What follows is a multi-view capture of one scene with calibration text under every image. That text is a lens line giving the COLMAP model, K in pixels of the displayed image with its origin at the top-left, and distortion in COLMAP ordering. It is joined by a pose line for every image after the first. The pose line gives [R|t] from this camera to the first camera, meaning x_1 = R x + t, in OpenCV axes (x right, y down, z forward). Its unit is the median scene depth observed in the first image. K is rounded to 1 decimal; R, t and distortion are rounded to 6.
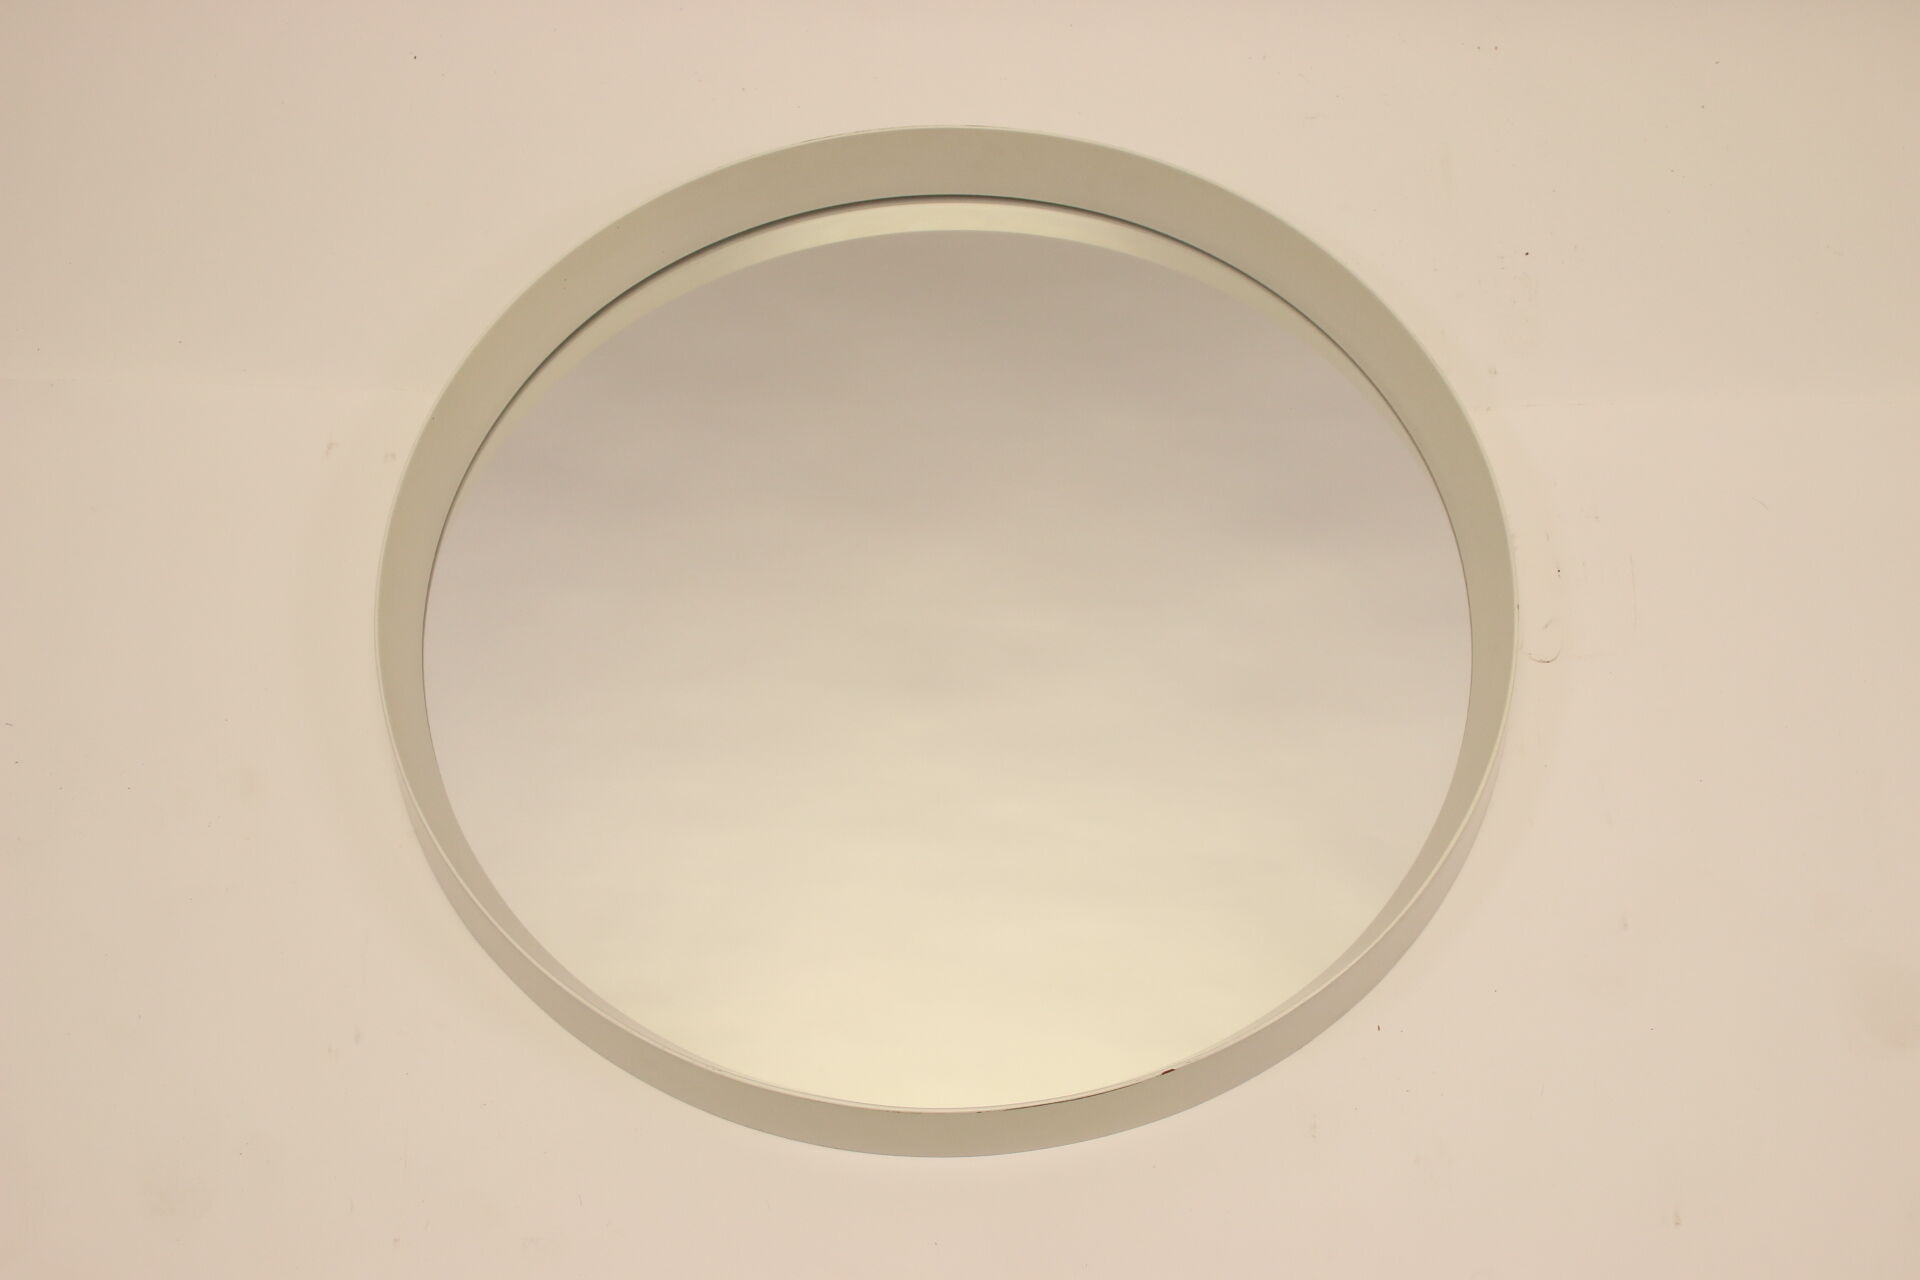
lens RADIAL K [[2837.6, 0, 955.9], [0, 2837.6, 650.0], [0, 0, 1]] dist [-0.011856, 0.000000]
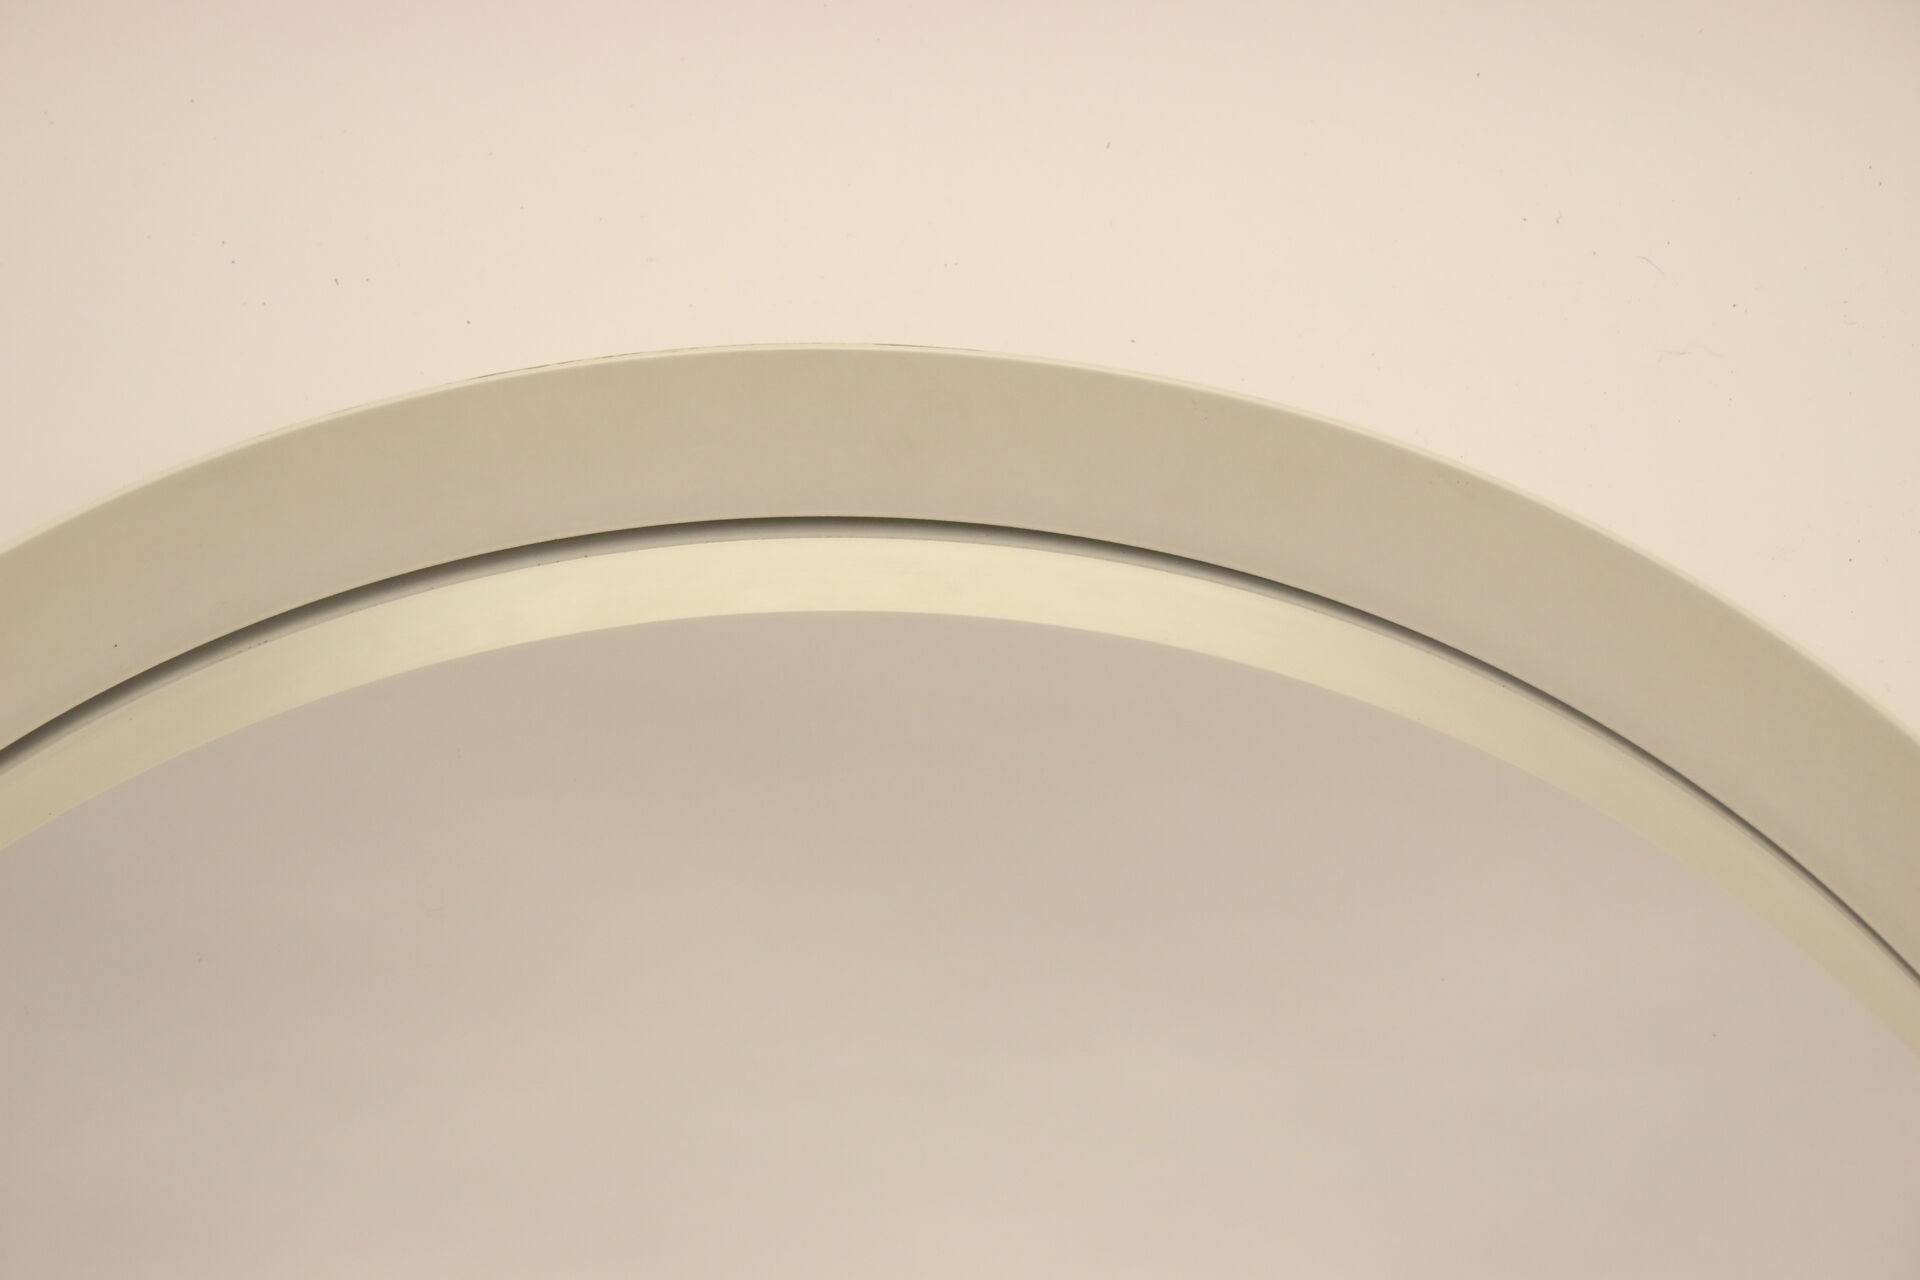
lens RADIAL K [[3955.5, 0, 958.5], [0, 3955.5, 637.7], [0, 0, 1]] dist [0.384312, 0.000000]
pose [[0.995523, 0.015534, -0.093235, 0.063741], [-0.028978, 0.989062, -0.144629, -0.064794], [0.089968, 0.146683, 0.985084, 0.458160]]
